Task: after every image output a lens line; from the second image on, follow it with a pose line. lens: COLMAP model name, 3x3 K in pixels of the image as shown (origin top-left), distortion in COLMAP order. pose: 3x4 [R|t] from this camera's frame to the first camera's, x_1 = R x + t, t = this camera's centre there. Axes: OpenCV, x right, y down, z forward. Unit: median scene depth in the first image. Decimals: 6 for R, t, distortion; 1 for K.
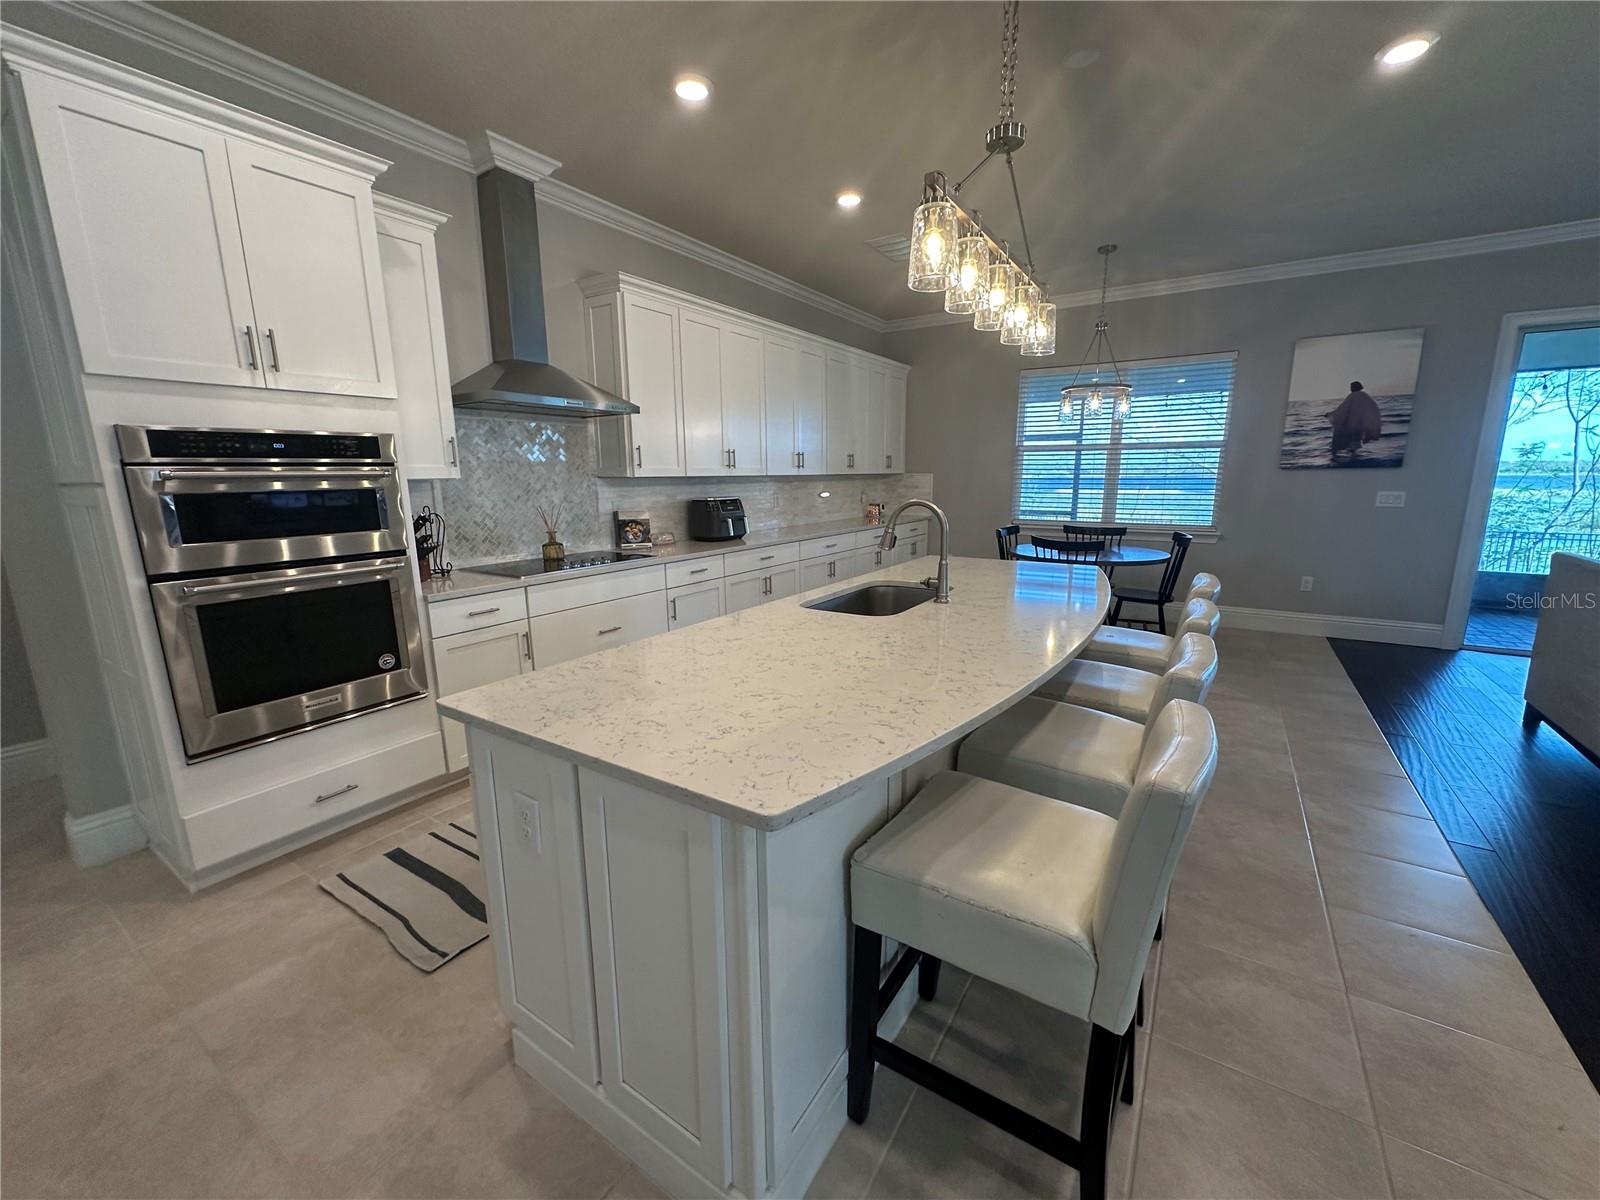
lens RADIAL K [[637.4, 0, 801.0], [0, 637.4, 600.9], [0, 0, 1]] dist [-0.002745, -0.000042]
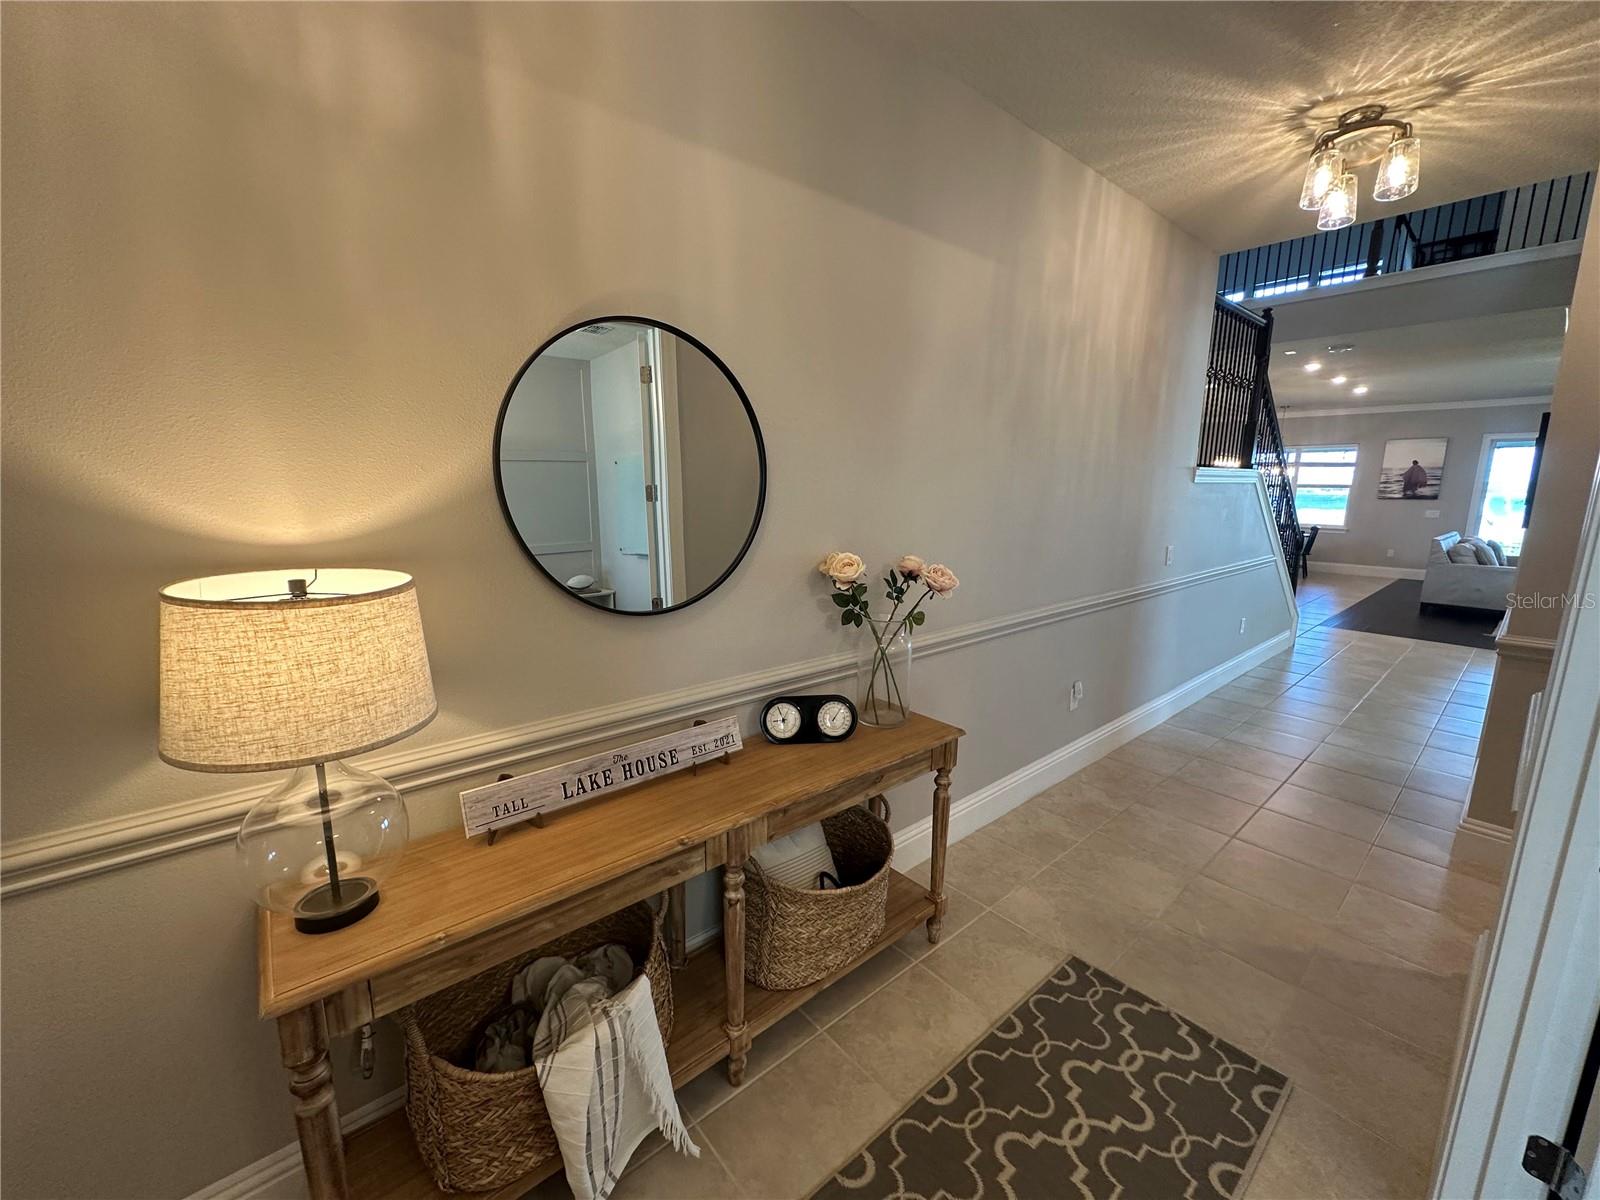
lens RADIAL K [[637.4, 0, 799.5], [0, 637.4, 597.1], [0, 0, 1]] dist [-0.002745, -0.000042]
pose [[0.958502, 0.065351, -0.277494, -0.803106], [-0.068923, 0.997617, -0.003126, 0.426595], [0.276628, 0.022122, 0.960722, -2.568822]]
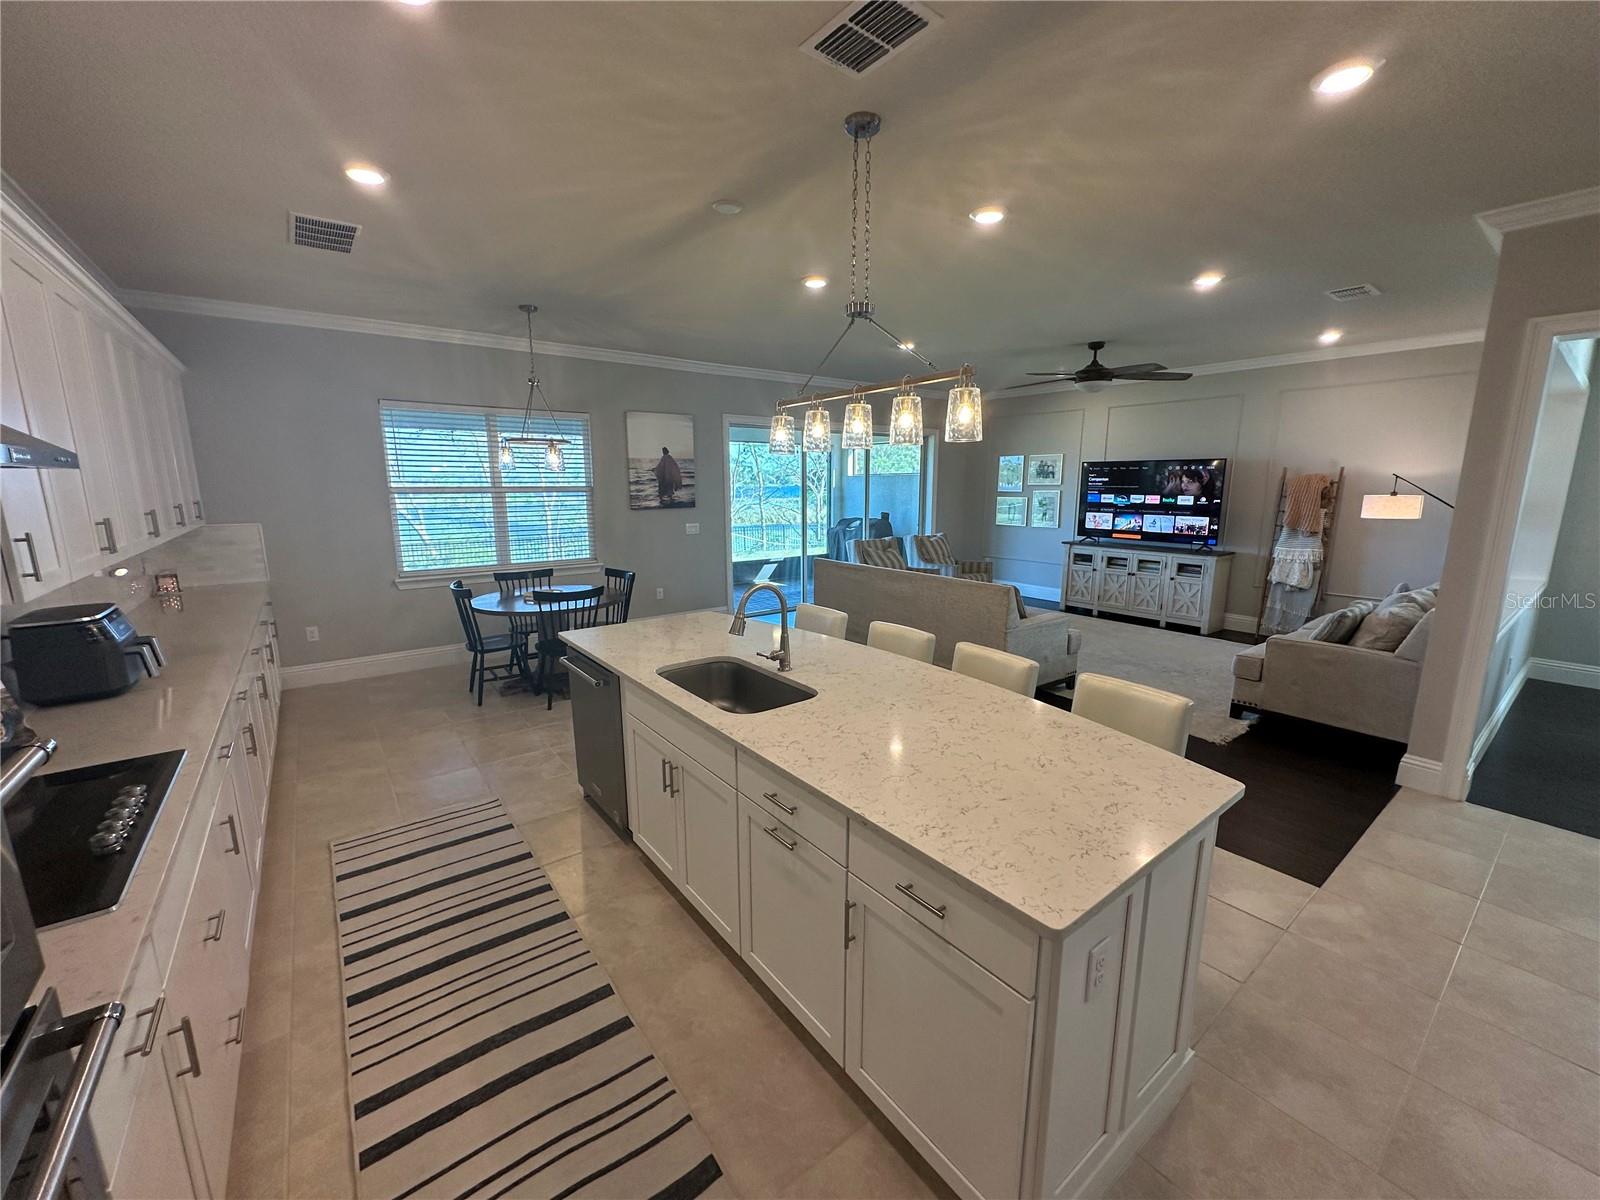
lens RADIAL K [[637.4, 0, 801.6], [0, 637.4, 599.9], [0, 0, 1]] dist [-0.002745, -0.000042]
pose [[0.330823, -0.165728, 0.929026, -0.584923], [0.182637, 0.977090, 0.109266, -0.173688], [-0.925851, 0.133527, 0.353512, 0.408529]]
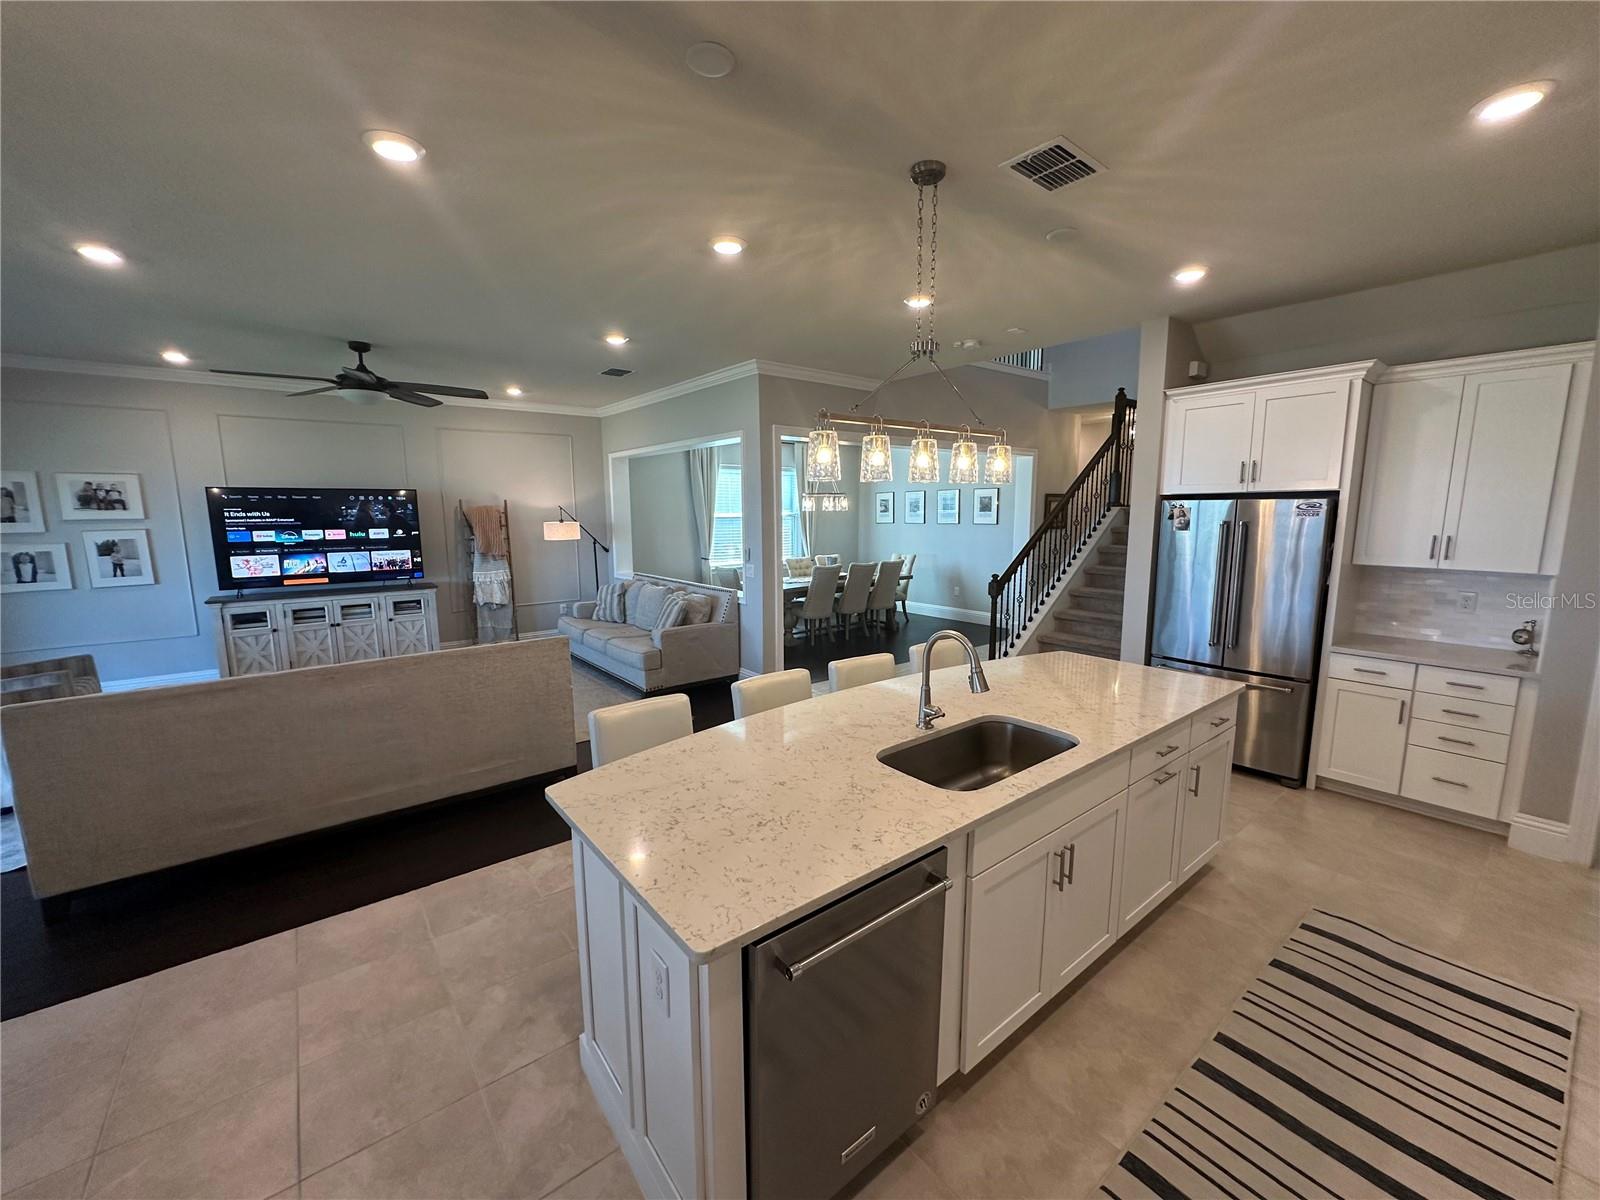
lens RADIAL K [[637.4, 0, 801.8], [0, 637.4, 601.2], [0, 0, 1]] dist [-0.002745, -0.000042]
pose [[-0.949215, -0.034271, 0.312756, 0.073041], [0.072457, 0.943520, 0.323295, -0.382046], [-0.306171, 0.329538, -0.893120, 1.383065]]
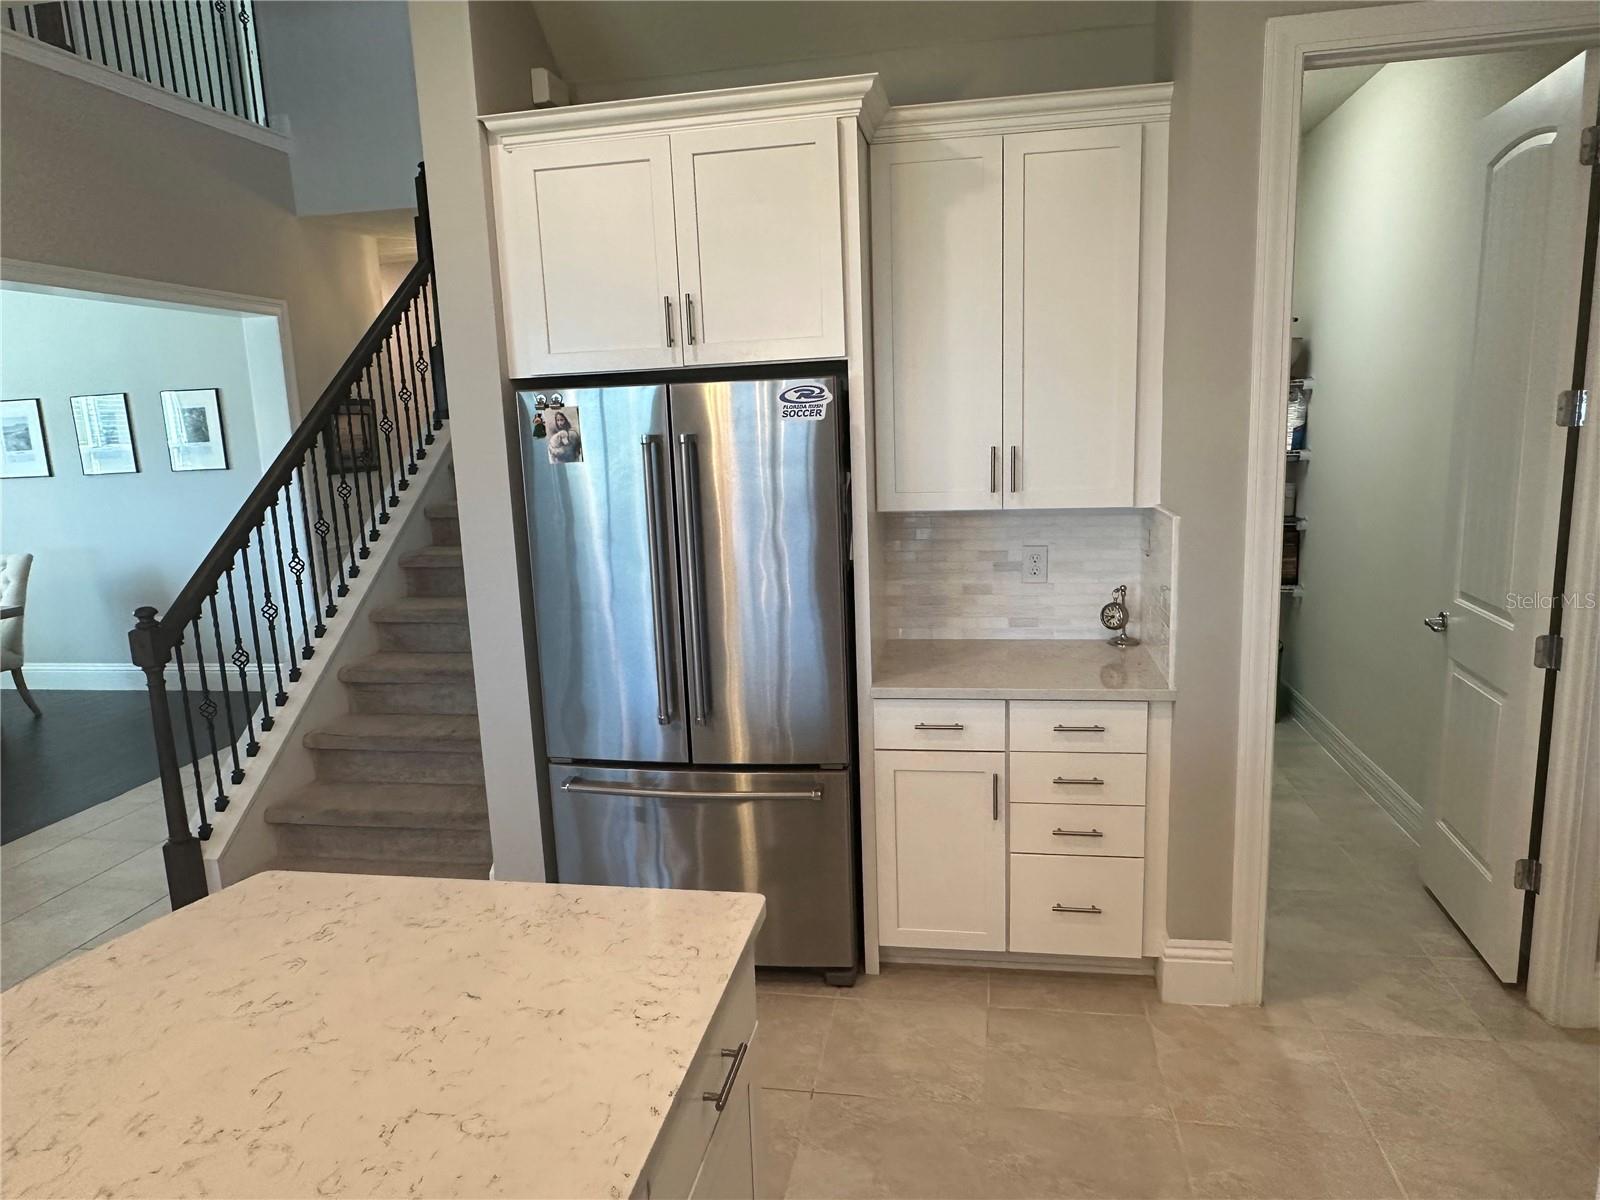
lens RADIAL K [[1052.9, 0, 795.5], [0, 1052.9, 609.7], [0, 0, 1]] dist [-0.003222, 0.000103]
pose [[-0.920863, 0.110006, -0.374045, -0.080618], [-0.032254, 0.934588, 0.354268, -0.249400], [0.388549, 0.338297, -0.857079, 0.829296]]
